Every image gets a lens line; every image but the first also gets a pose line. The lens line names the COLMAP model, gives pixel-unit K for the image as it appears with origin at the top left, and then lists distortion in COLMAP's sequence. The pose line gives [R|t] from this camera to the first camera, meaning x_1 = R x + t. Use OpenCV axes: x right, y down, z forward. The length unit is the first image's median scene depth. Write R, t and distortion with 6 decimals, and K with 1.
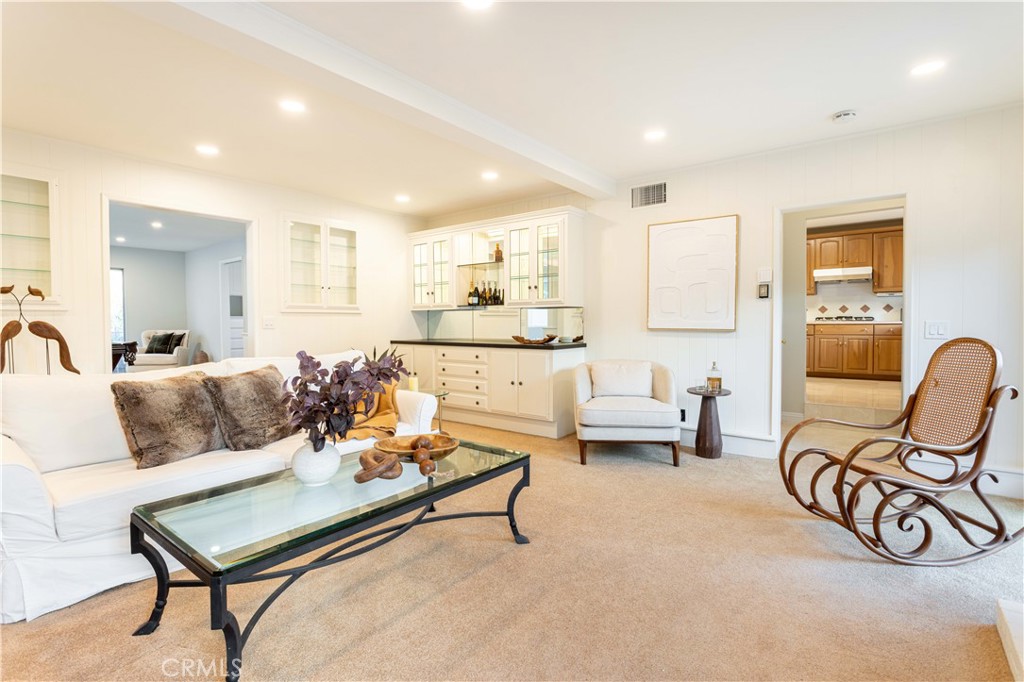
lens RADIAL K [[487.8, 0, 495.2], [0, 487.8, 335.7], [0, 0, 1]] dist [-0.014671, 0.006602]
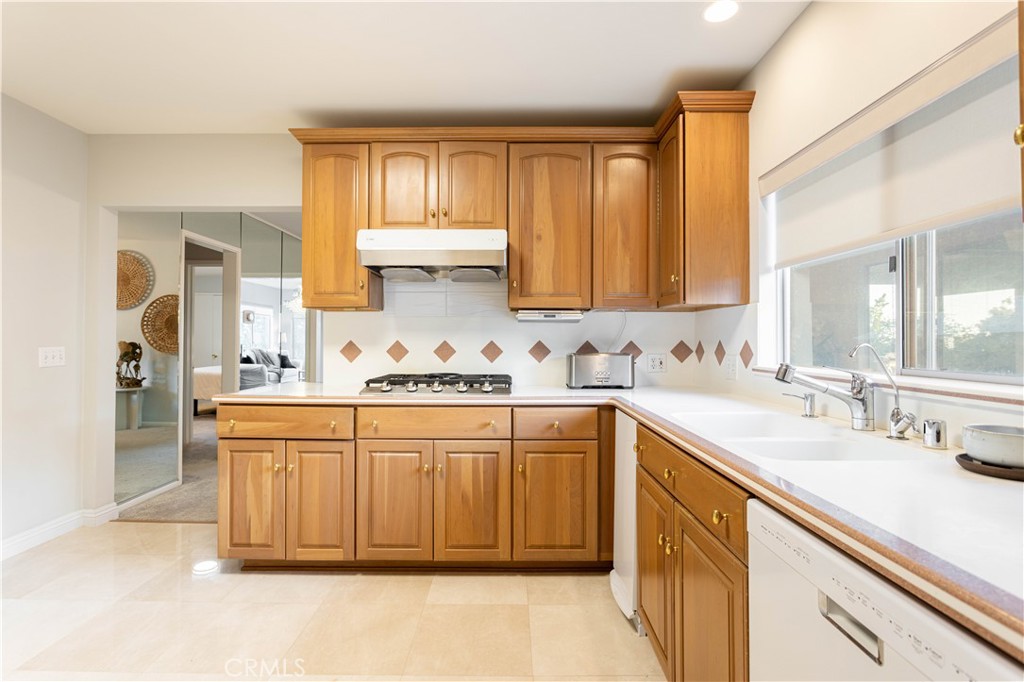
lens RADIAL K [[487.8, 0, 512.3], [0, 487.8, 336.2], [0, 0, 1]] dist [-0.014671, 0.006602]
pose [[0.776374, 0.012271, 0.630153, 0.555141], [0.006261, 0.999611, -0.027180, -0.059140], [-0.630241, 0.025048, 0.775995, 0.719765]]
